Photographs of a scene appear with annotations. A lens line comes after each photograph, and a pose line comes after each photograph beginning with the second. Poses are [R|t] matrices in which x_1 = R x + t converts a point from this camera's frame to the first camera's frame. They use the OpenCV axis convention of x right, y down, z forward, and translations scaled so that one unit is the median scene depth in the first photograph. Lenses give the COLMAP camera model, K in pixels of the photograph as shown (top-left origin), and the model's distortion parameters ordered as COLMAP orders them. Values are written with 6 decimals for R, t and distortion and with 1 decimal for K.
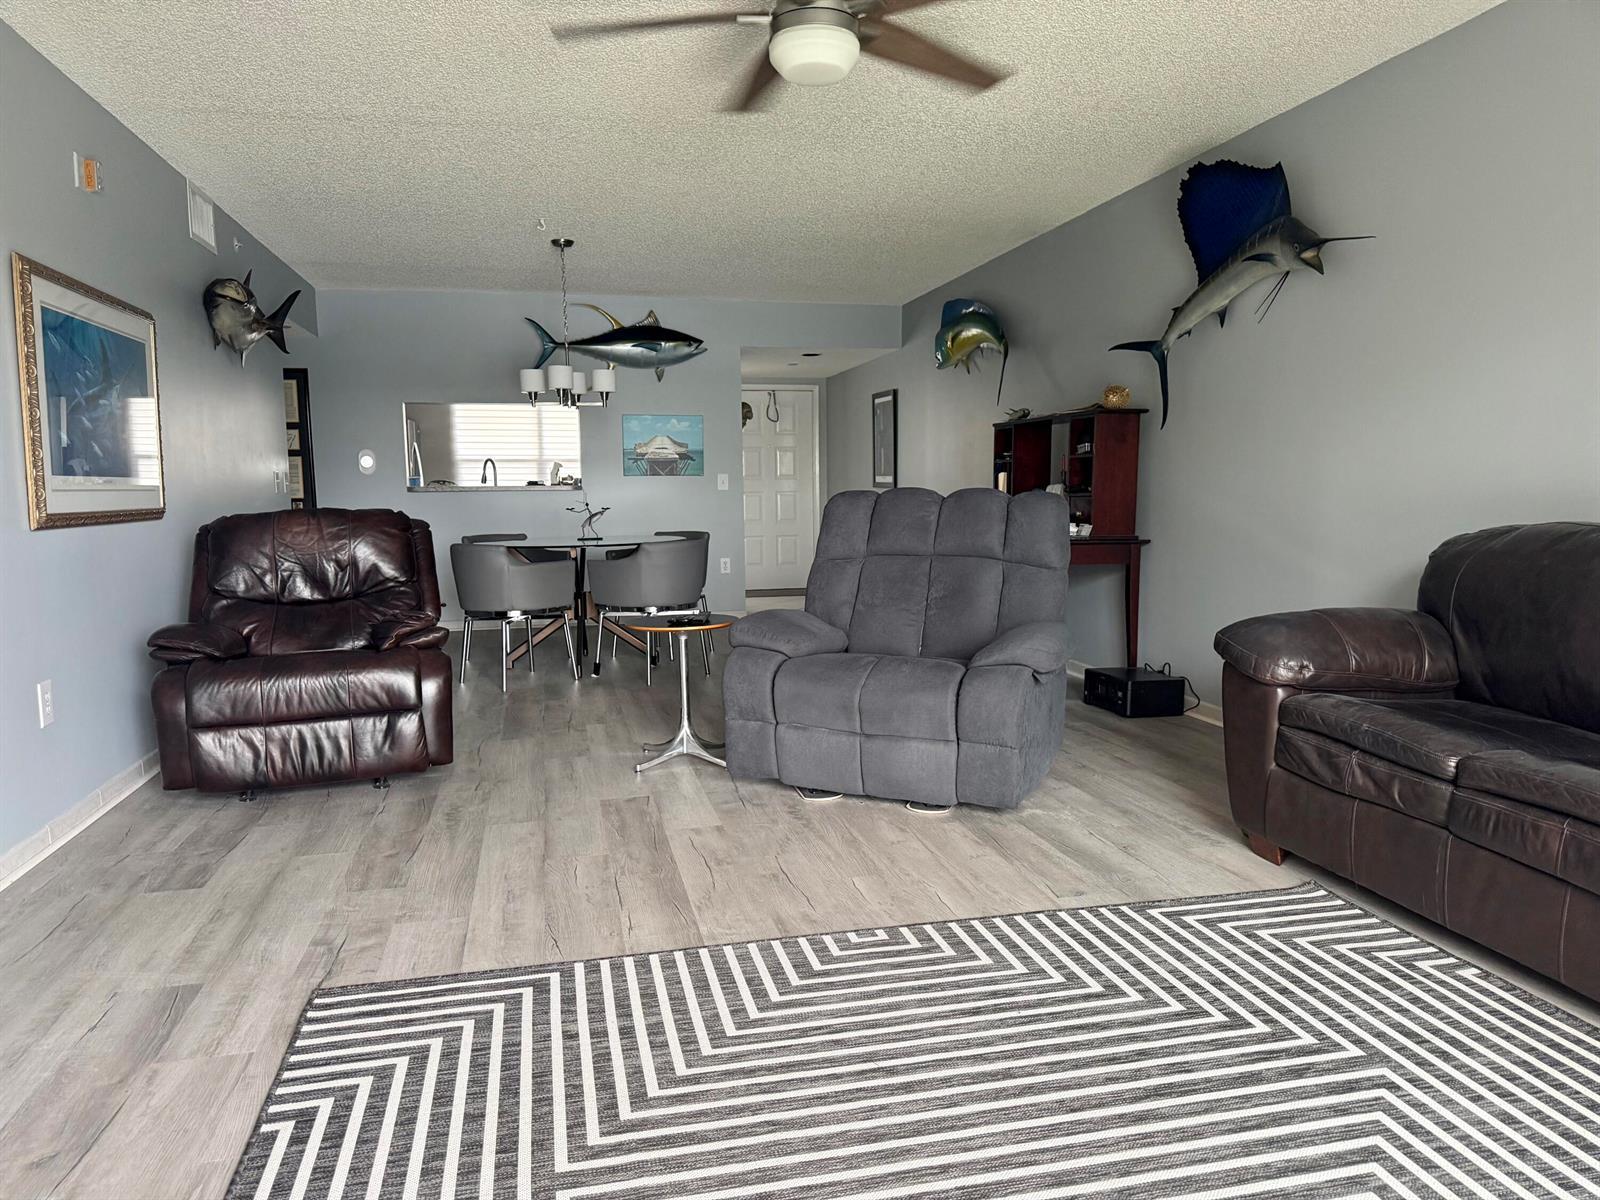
lens RADIAL K [[1130.3, 0, 796.1], [0, 1130.3, 596.6], [0, 0, 1]] dist [0.165290, -0.294879]
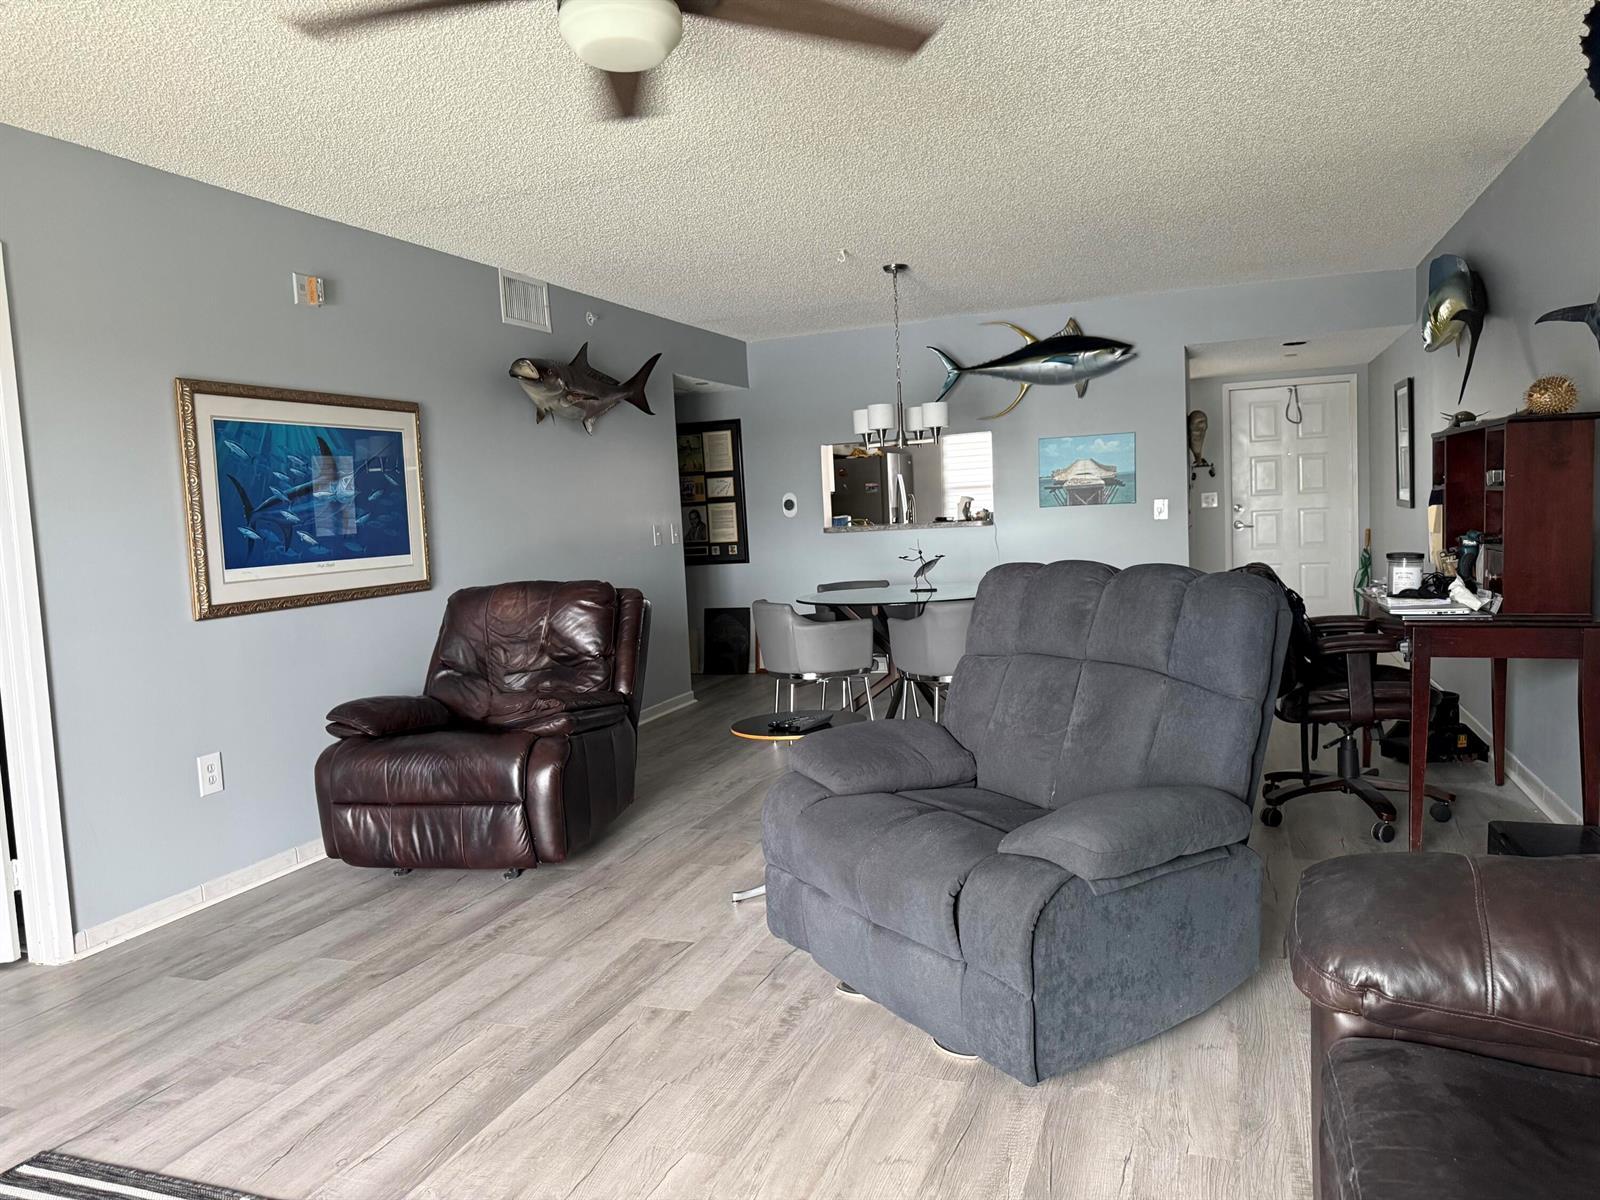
lens RADIAL K [[1133.5, 0, 800.9], [0, 1133.5, 589.0], [0, 0, 1]] dist [0.049571, -0.048048]
pose [[0.832978, 0.011055, -0.553195, 0.398333], [-0.013997, 0.999901, -0.001094, -0.085021], [0.553128, 0.008655, 0.833051, 0.349531]]
